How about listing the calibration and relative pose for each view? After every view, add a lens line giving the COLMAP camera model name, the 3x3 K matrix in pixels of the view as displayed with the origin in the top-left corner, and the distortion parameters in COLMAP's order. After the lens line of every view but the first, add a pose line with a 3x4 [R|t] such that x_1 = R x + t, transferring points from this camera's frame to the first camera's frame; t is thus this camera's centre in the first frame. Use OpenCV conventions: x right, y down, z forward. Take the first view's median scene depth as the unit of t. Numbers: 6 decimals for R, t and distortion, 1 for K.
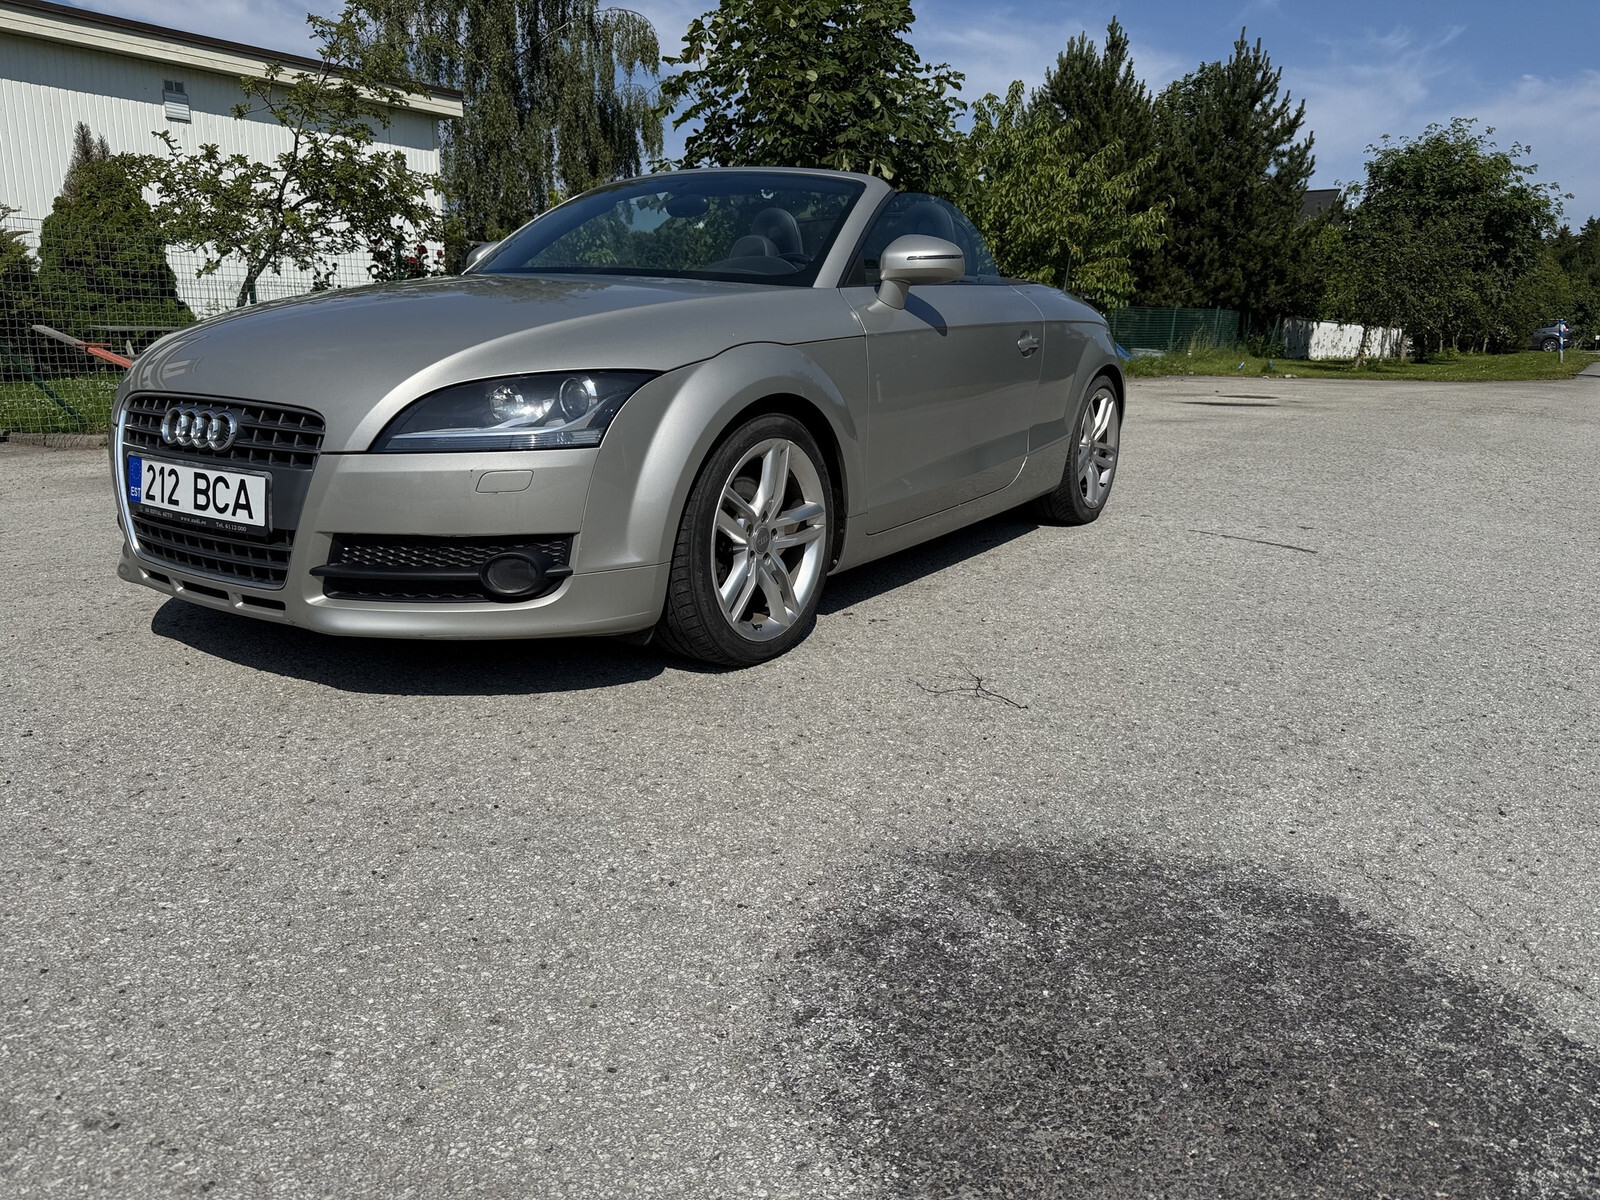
lens RADIAL K [[1136.4, 0, 823.4], [0, 1136.4, 598.0], [0, 0, 1]] dist [0.060374, -0.064522]
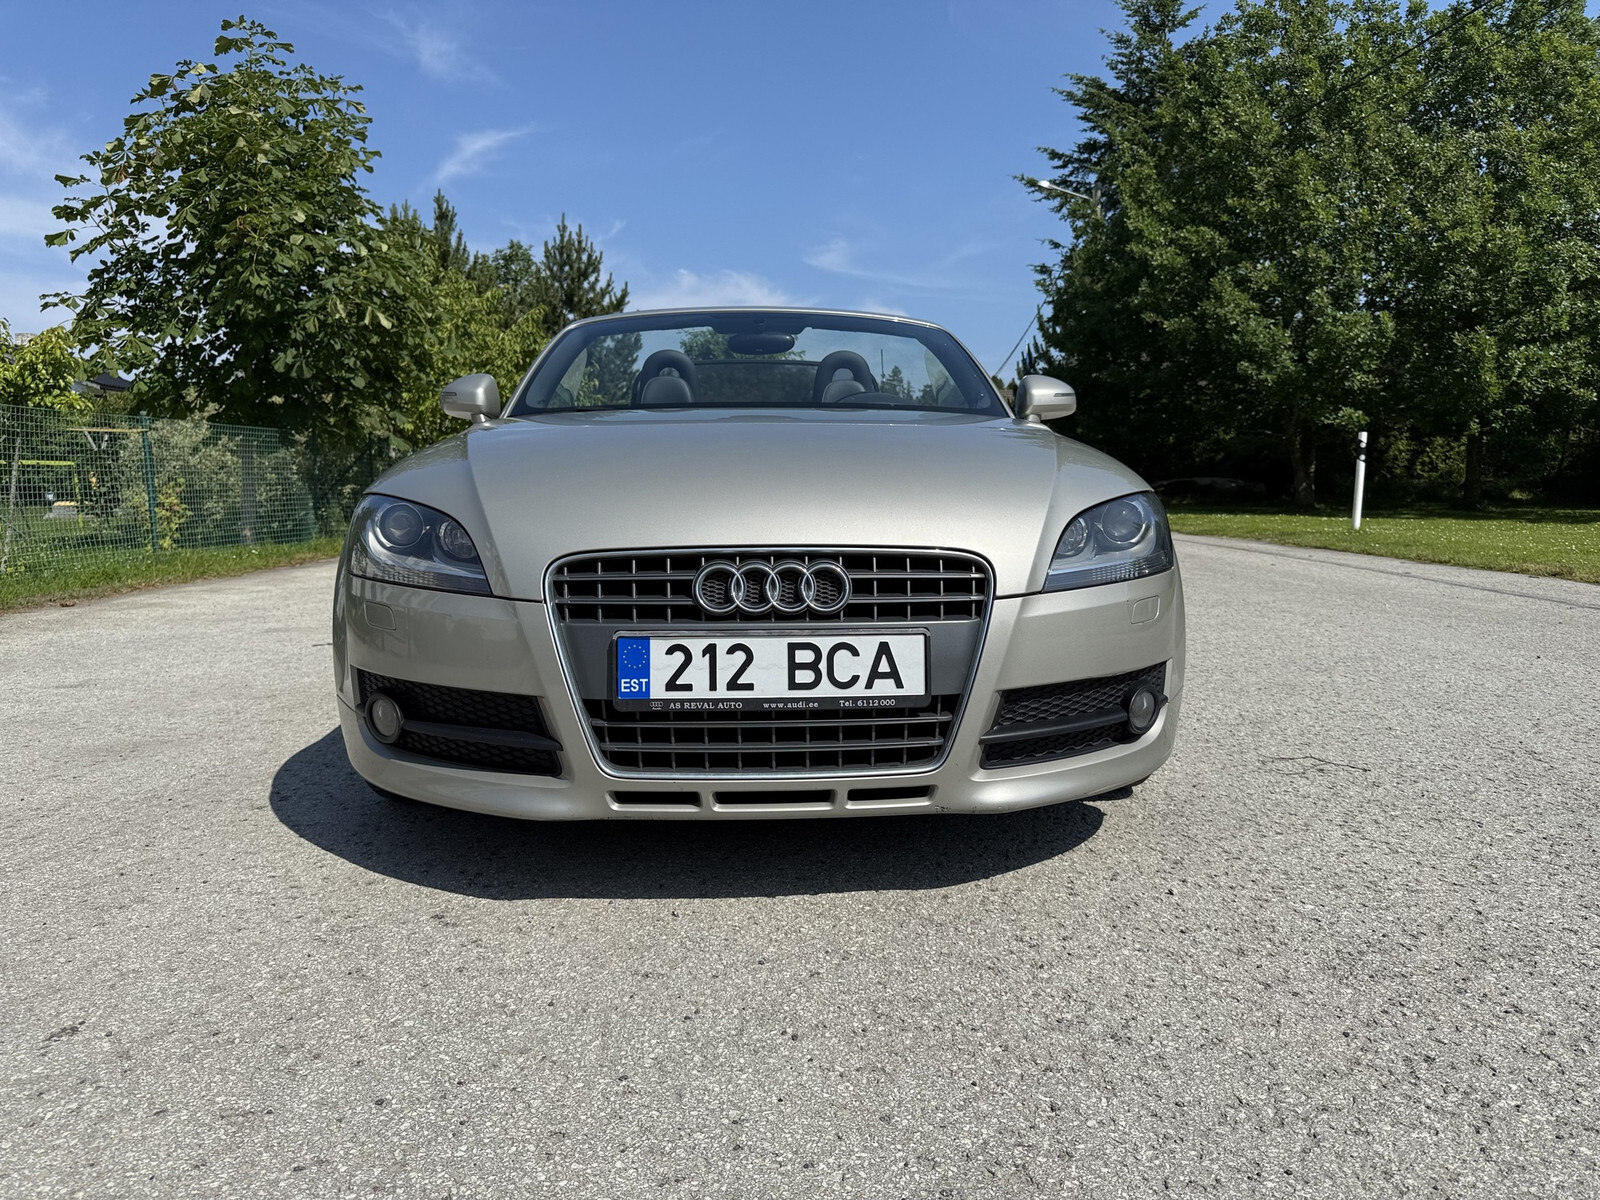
lens RADIAL K [[1170.7, 0, 800.0], [0, 1170.7, 600.0], [0, 0, 1]] dist [-0.011971, 0.002796]
pose [[0.816880, -0.081602, 0.571006, -0.951150], [0.158737, 0.983521, -0.086535, -0.065100], [-0.554535, 0.161328, 0.816373, 0.327399]]
